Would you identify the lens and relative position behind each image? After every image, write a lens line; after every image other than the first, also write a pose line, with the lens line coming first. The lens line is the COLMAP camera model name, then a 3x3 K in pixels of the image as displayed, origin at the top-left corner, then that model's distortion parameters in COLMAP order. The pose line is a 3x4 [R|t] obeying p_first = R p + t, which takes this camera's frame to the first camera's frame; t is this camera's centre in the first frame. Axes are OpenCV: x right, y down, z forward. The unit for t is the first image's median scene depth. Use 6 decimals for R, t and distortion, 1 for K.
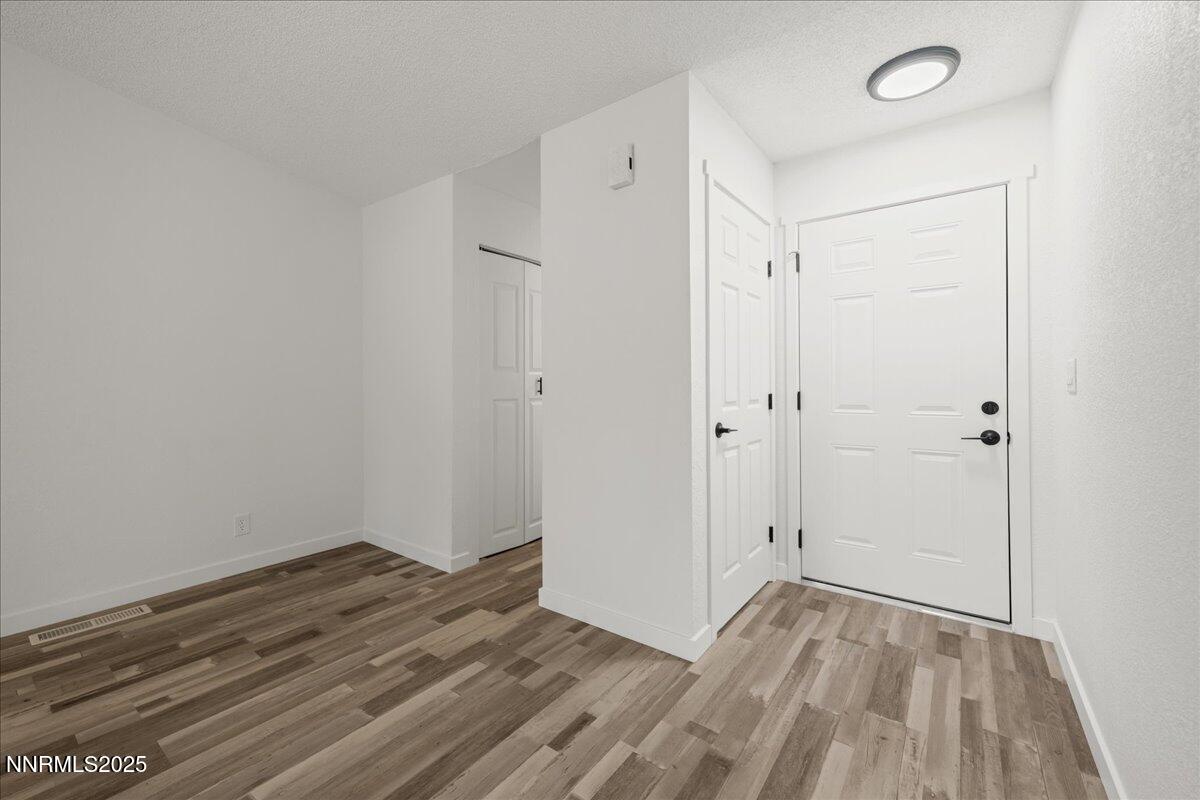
lens RADIAL K [[476.7, 0, 602.5], [0, 476.7, 383.8], [0, 0, 1]] dist [0.001315, 0.000203]
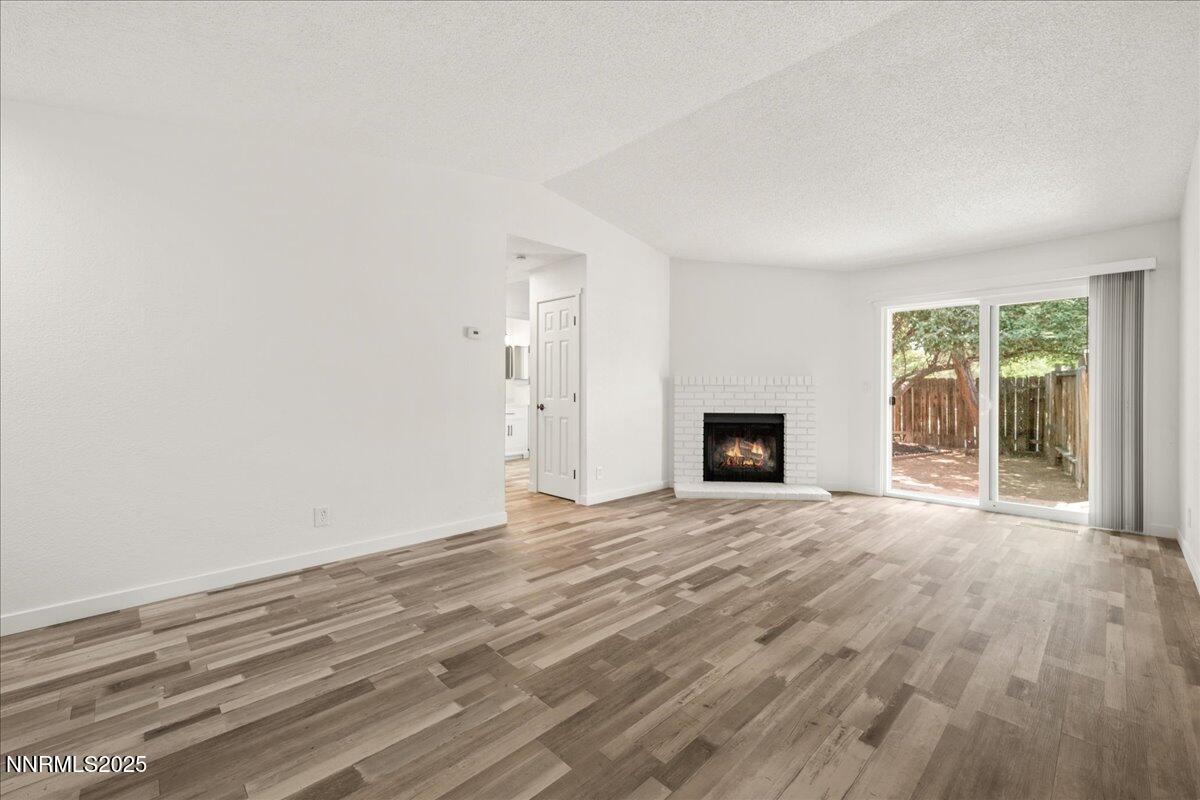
lens RADIAL K [[497.2, 0, 600.0], [0, 497.2, 400.0], [0, 0, 1]] dist [0.001563, 0.000261]
pose [[-0.985794, -0.004894, 0.167888, -0.840385], [-0.001279, 0.999765, 0.021636, 0.007903], [-0.167955, 0.021114, -0.985569, 1.417489]]
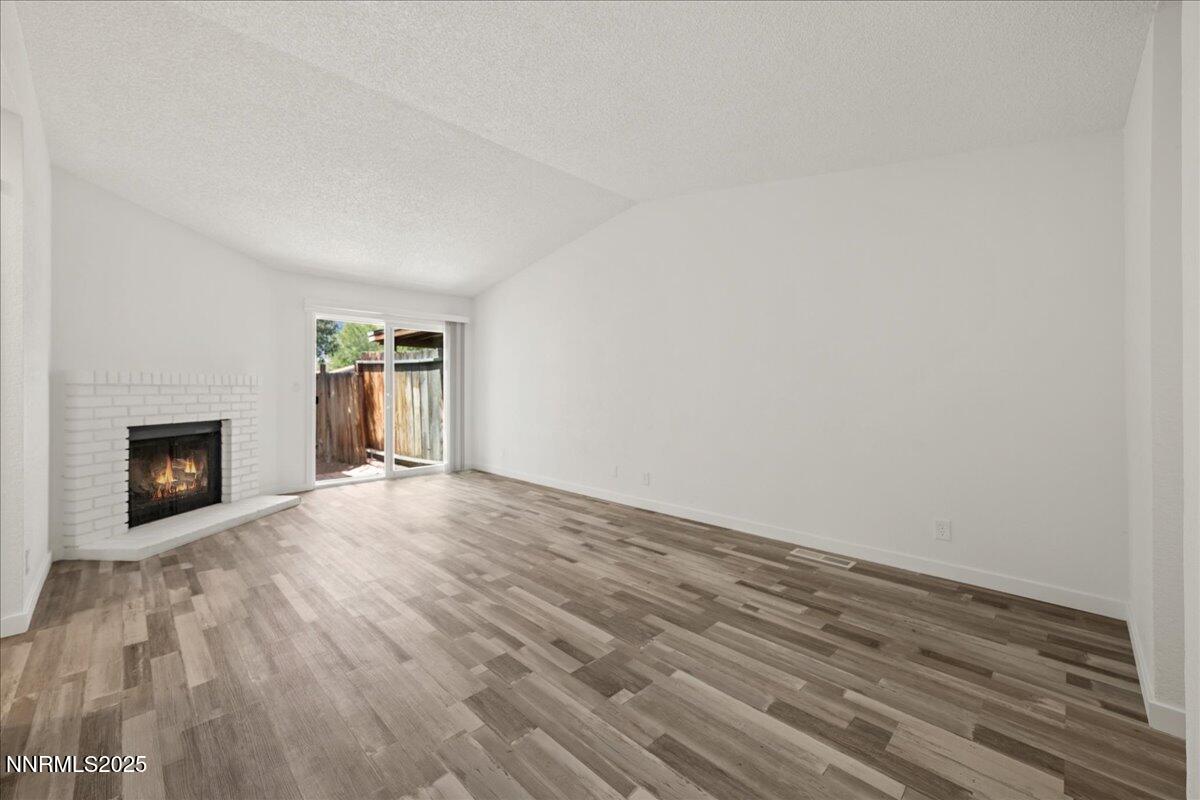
lens RADIAL K [[476.7, 0, 602.5], [0, 476.7, 383.8], [0, 0, 1]] dist [0.001315, 0.000203]
pose [[-0.145073, -0.005337, -0.989407, 0.471886], [0.001974, 0.999982, -0.005683, -0.005465], [0.989419, -0.002777, -0.145059, 0.629361]]
